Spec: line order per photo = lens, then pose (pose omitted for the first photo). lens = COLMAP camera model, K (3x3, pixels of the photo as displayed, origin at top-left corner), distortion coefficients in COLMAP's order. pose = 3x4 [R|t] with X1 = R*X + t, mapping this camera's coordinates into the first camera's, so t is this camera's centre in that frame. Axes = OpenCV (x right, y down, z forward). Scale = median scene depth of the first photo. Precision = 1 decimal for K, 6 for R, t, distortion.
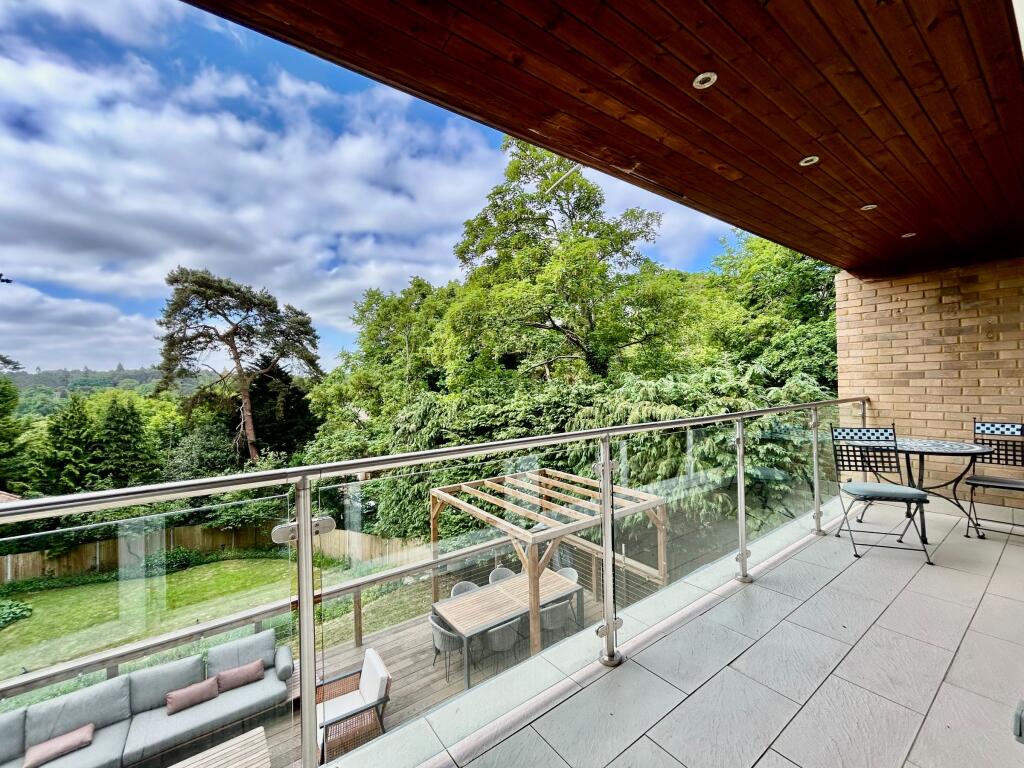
lens RADIAL K [[411.0, 0, 510.8], [0, 411.0, 381.8], [0, 0, 1]] dist [-0.003796, 0.000500]
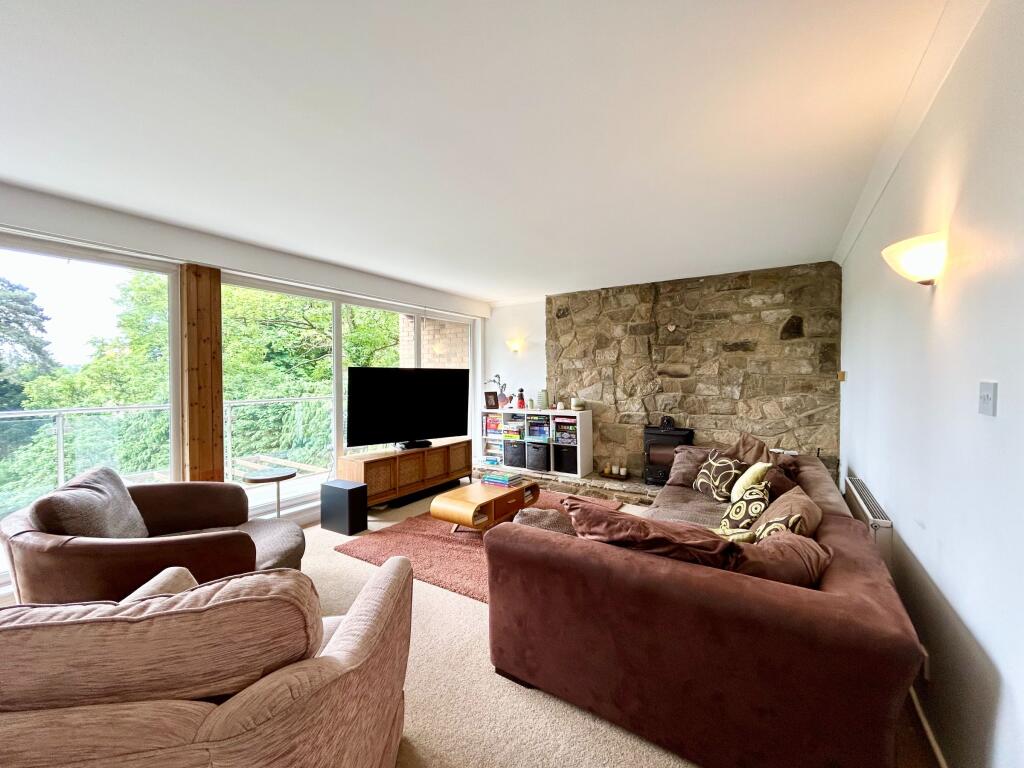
lens RADIAL K [[411.0, 0, 509.5], [0, 411.0, 384.0], [0, 0, 1]] dist [-0.003796, 0.000500]
pose [[0.932110, 0.011690, 0.361988, 0.188530], [-0.017015, 0.999789, 0.011526, -0.007042], [-0.361777, -0.016903, 0.932112, -0.184715]]
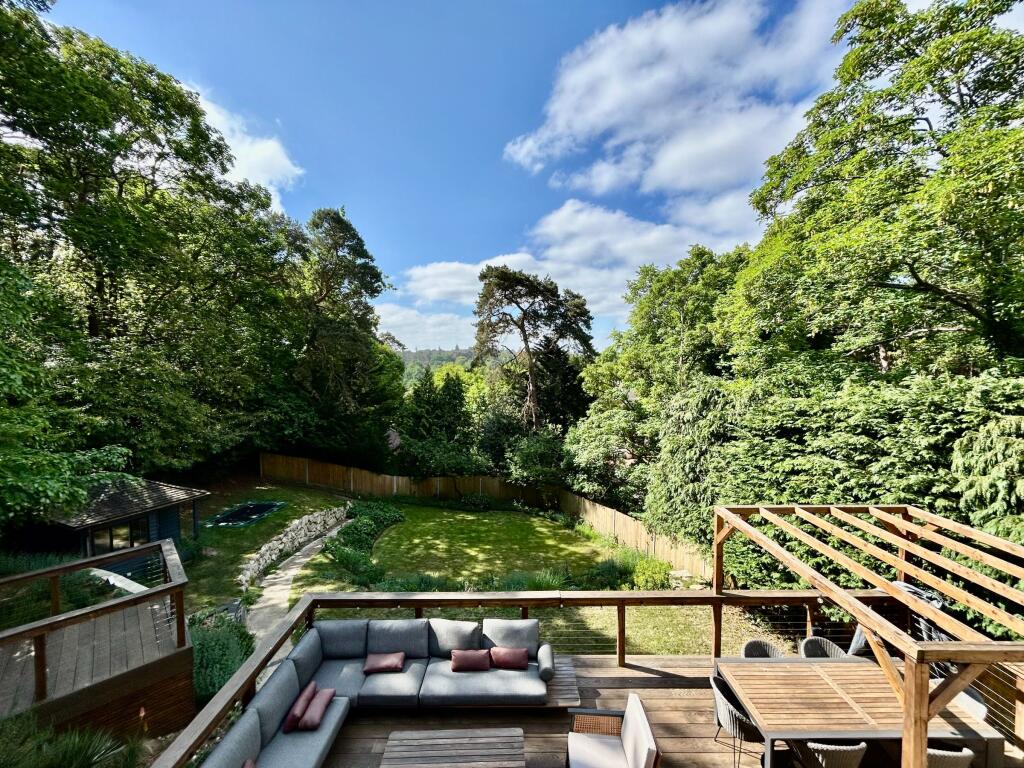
lens RADIAL K [[411.0, 0, 512.4], [0, 411.0, 381.2], [0, 0, 1]] dist [-0.003796, 0.000500]
pose [[0.807978, 0.042080, -0.587708, -0.028435], [-0.012101, 0.998421, 0.054850, -0.007128], [0.589088, -0.037206, 0.807212, 0.072648]]
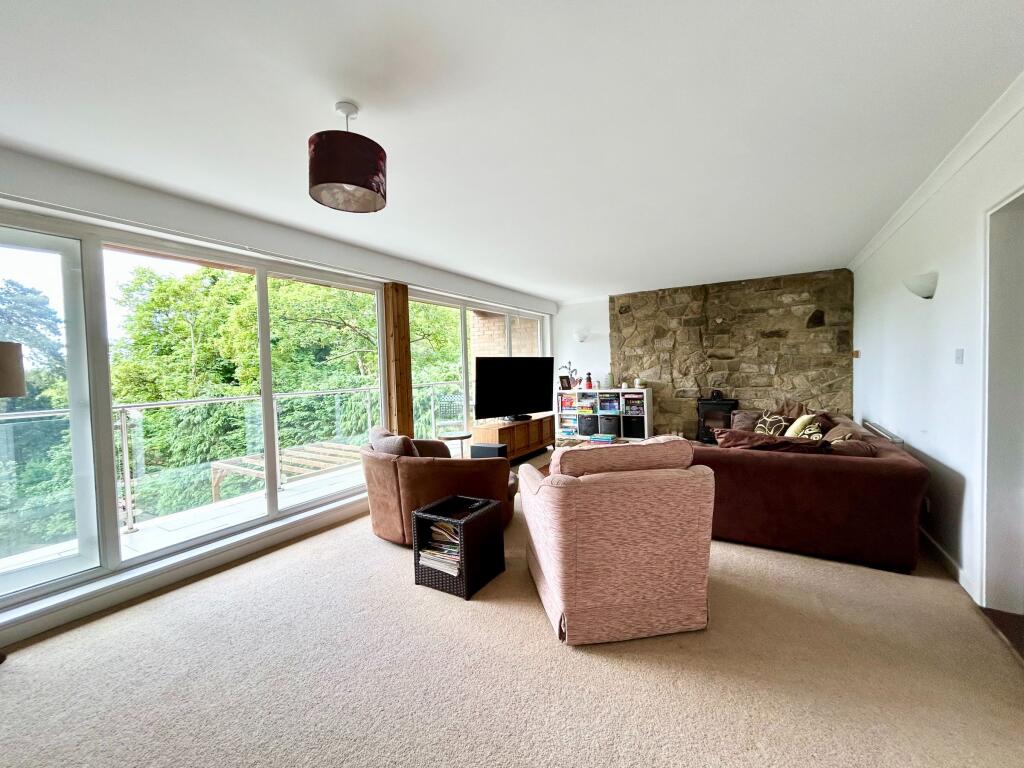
lens RADIAL K [[411.0, 0, 509.7], [0, 411.0, 384.1], [0, 0, 1]] dist [-0.003796, 0.000500]
pose [[0.920530, -0.019672, 0.390176, 0.073742], [0.008237, 0.999487, 0.030959, -0.000664], [-0.390585, -0.025284, 0.920220, -0.225228]]
